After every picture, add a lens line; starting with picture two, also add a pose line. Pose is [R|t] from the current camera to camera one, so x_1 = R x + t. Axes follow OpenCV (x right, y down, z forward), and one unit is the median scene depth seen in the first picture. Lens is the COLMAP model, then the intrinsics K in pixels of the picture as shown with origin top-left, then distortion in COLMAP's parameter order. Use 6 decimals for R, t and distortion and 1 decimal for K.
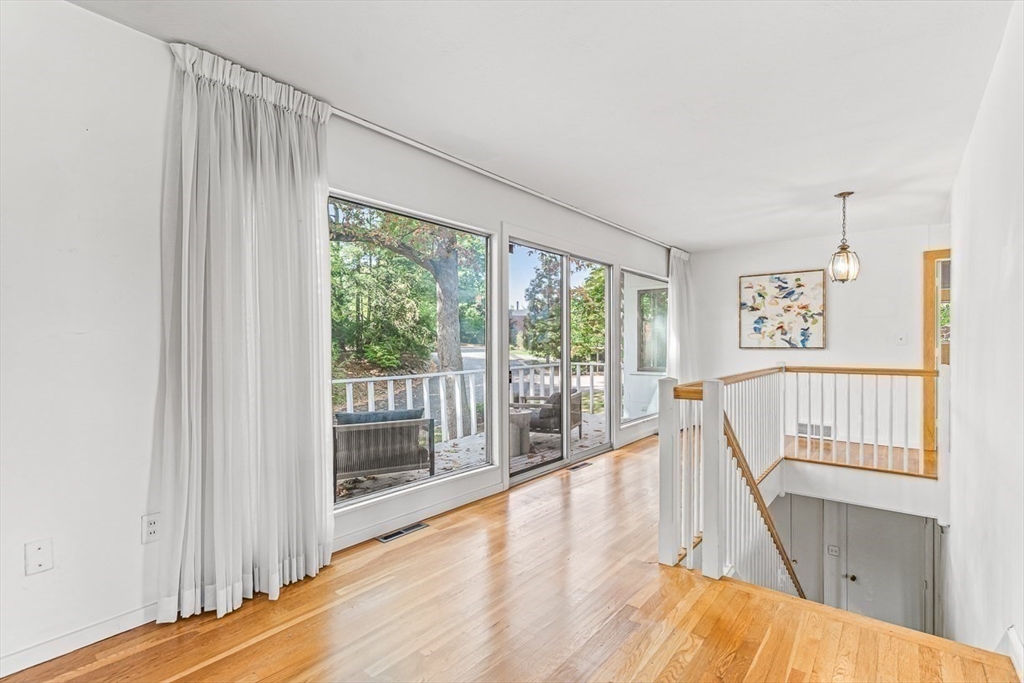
lens RADIAL K [[474.7, 0, 510.2], [0, 474.7, 344.1], [0, 0, 1]] dist [0.000099, -0.000611]
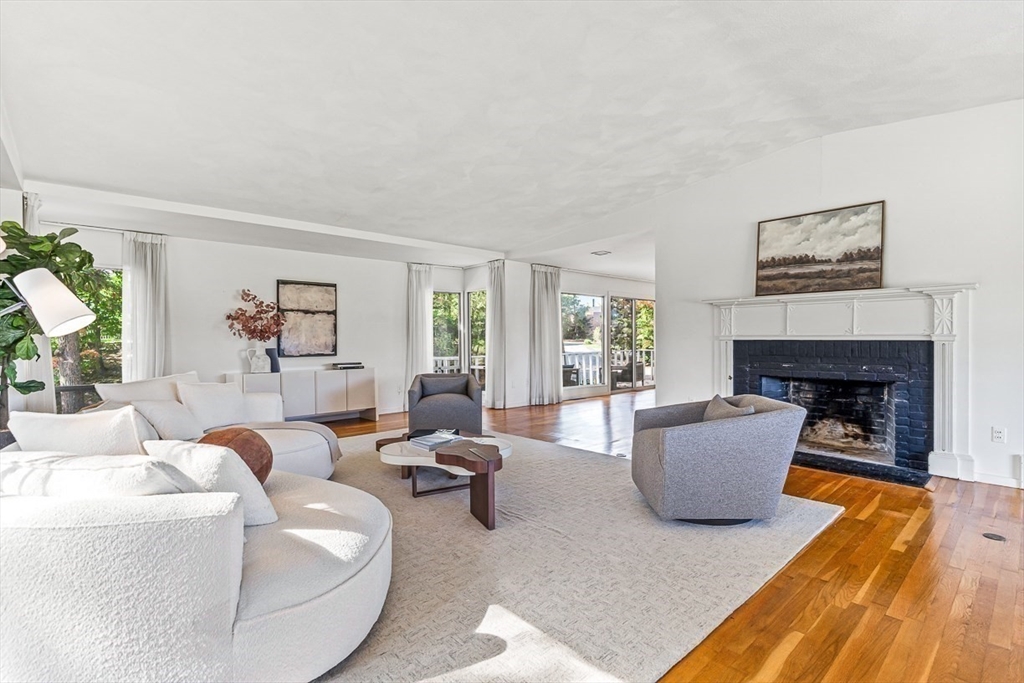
lens RADIAL K [[474.7, 0, 514.9], [0, 474.7, 343.9], [0, 0, 1]] dist [0.000099, -0.000611]
pose [[0.989660, 0.001142, -0.143426, -0.132593], [0.000267, 0.999952, 0.009810, 0.004428], [0.143430, -0.009747, 0.989612, -1.453381]]
